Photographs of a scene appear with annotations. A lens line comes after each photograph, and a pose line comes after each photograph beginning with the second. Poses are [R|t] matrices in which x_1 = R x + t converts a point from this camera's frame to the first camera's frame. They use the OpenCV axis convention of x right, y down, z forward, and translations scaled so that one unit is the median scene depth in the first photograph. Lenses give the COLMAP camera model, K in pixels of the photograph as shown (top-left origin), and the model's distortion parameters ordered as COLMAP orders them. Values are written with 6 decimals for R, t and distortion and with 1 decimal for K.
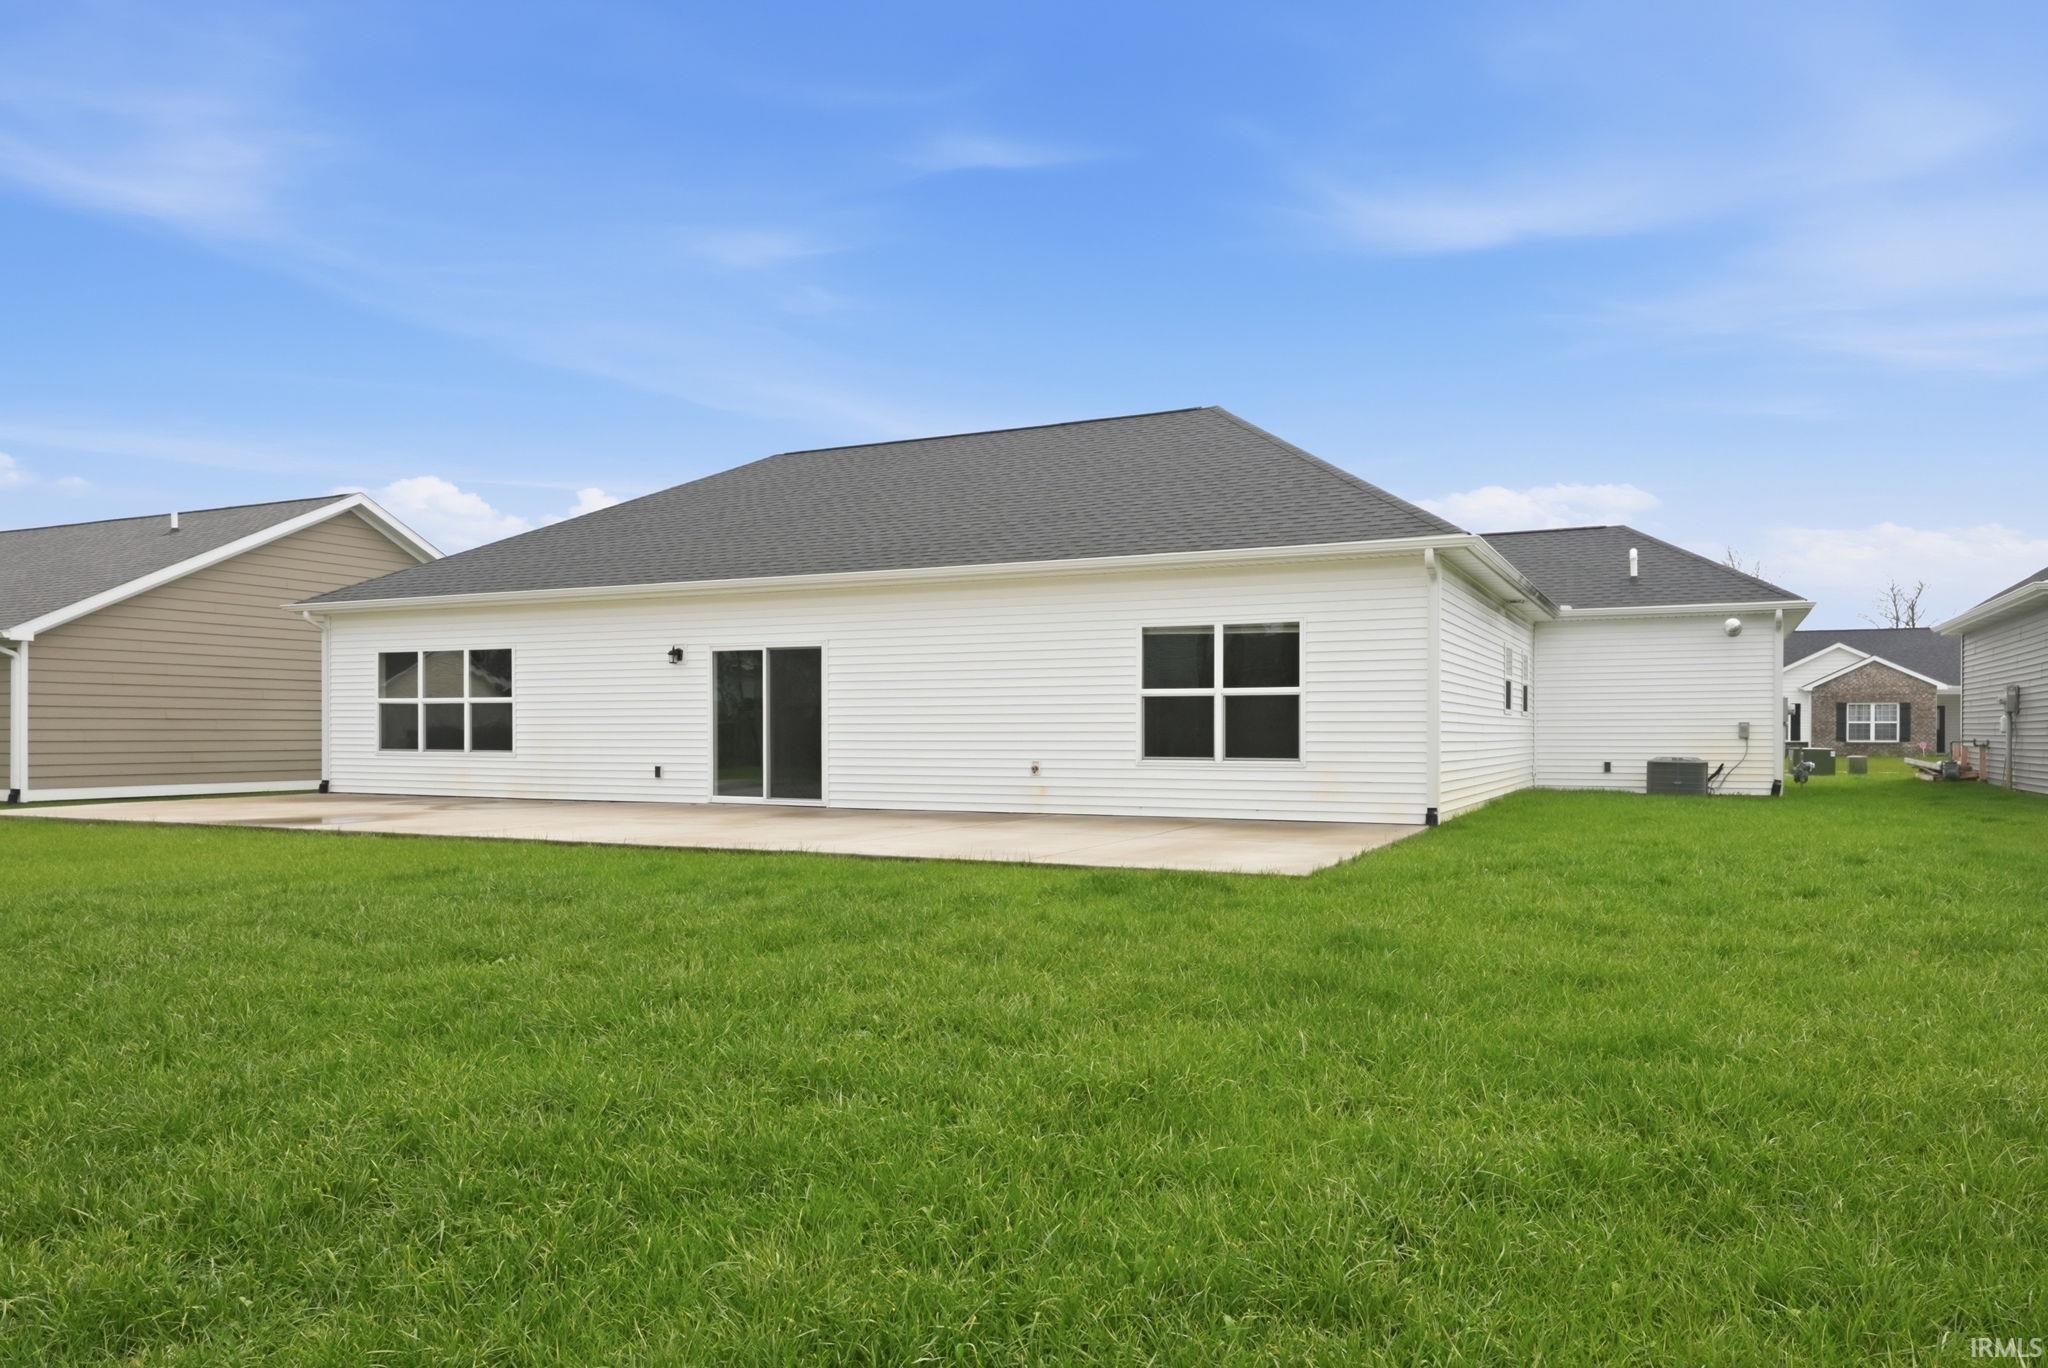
lens RADIAL K [[1368.2, 0, 1019.6], [0, 1368.2, 721.8], [0, 0, 1]] dist [-0.000555, 0.001252]
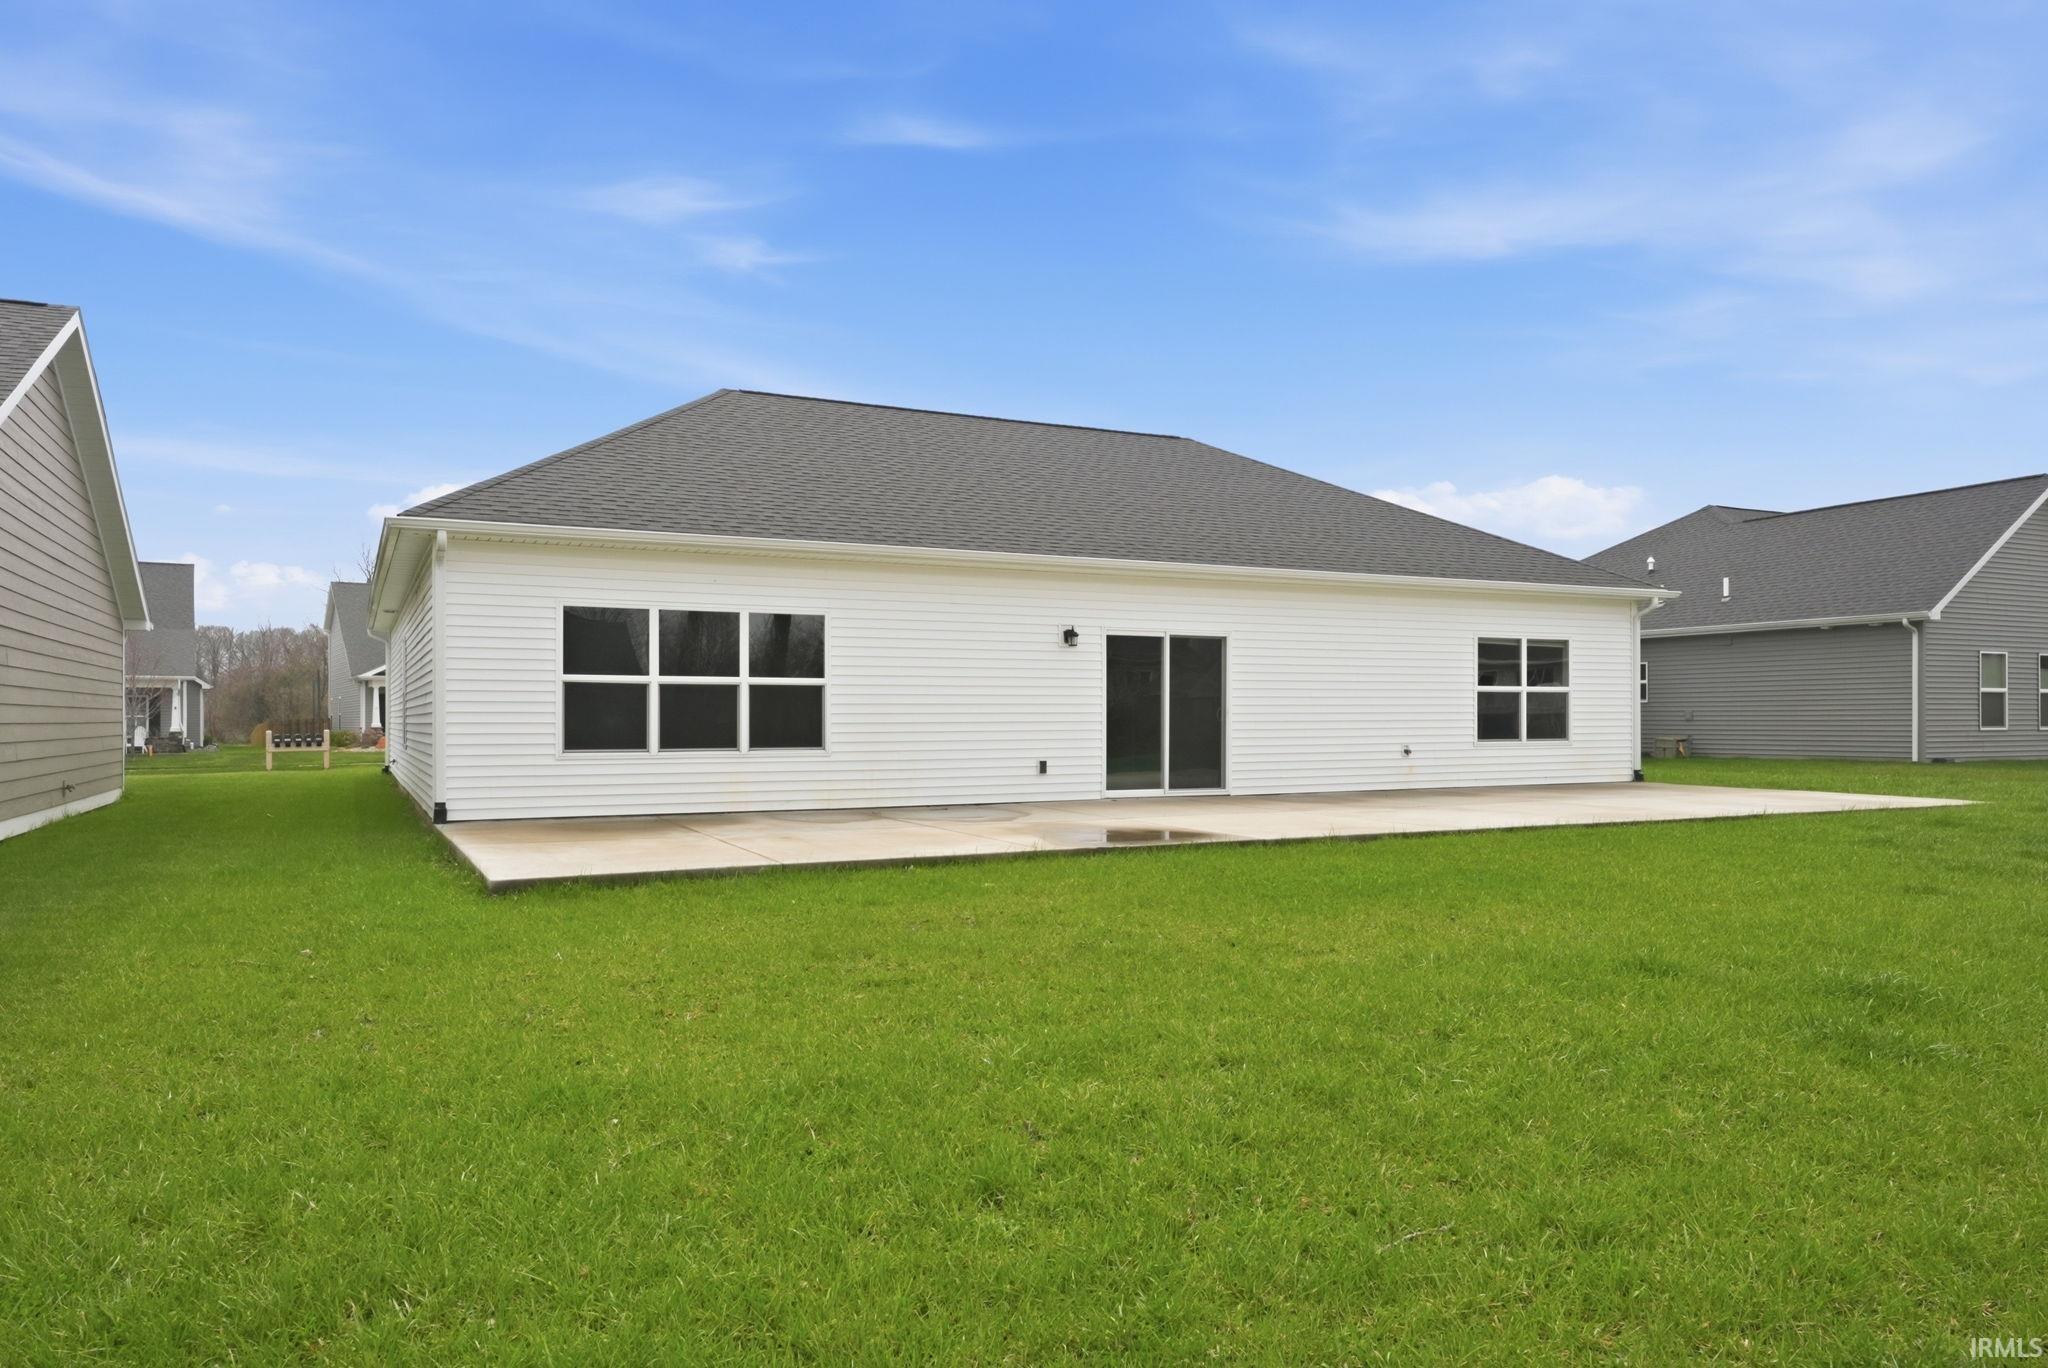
lens RADIAL K [[1368.2, 0, 1019.6], [0, 1368.2, 721.8], [0, 0, 1]] dist [-0.000555, 0.001252]
pose [[0.608626, -0.003842, 0.793448, -0.994834], [-0.001770, 0.999979, 0.006200, 0.001785], [-0.793455, -0.005178, 0.608607, 0.480961]]
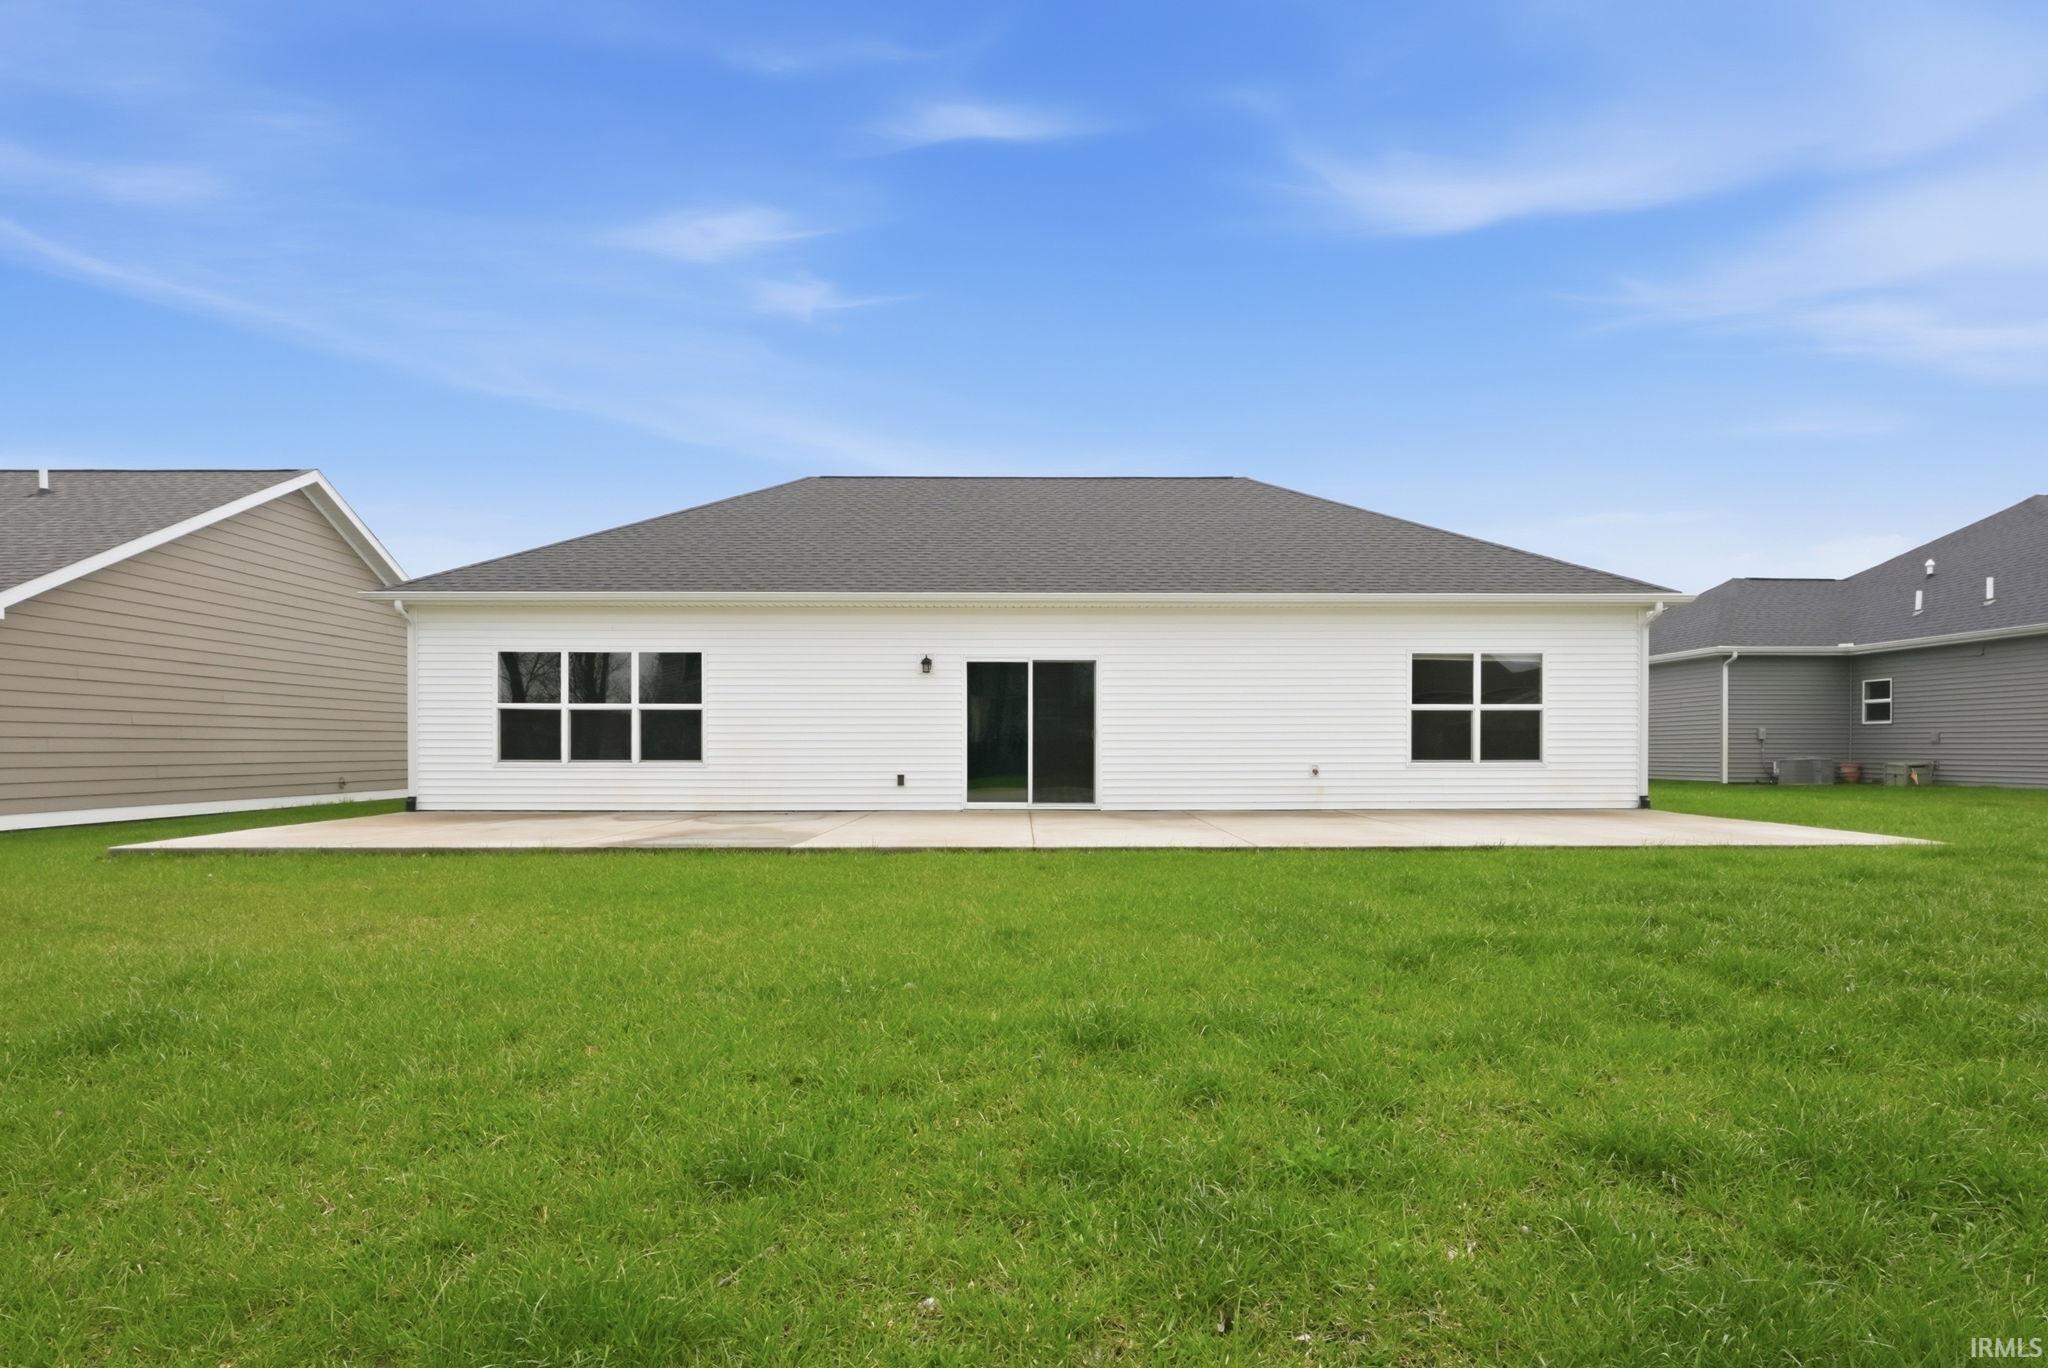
lens RADIAL K [[1113.1, 0, 1024.0], [0, 1113.1, 747.3], [0, 0, 1]] dist [-0.013191, -0.000957]
pose [[0.893995, -0.001417, 0.448075, -0.560232], [-0.002104, 0.999971, 0.007361, 0.006495], [-0.448072, -0.007523, 0.893966, 0.231548]]
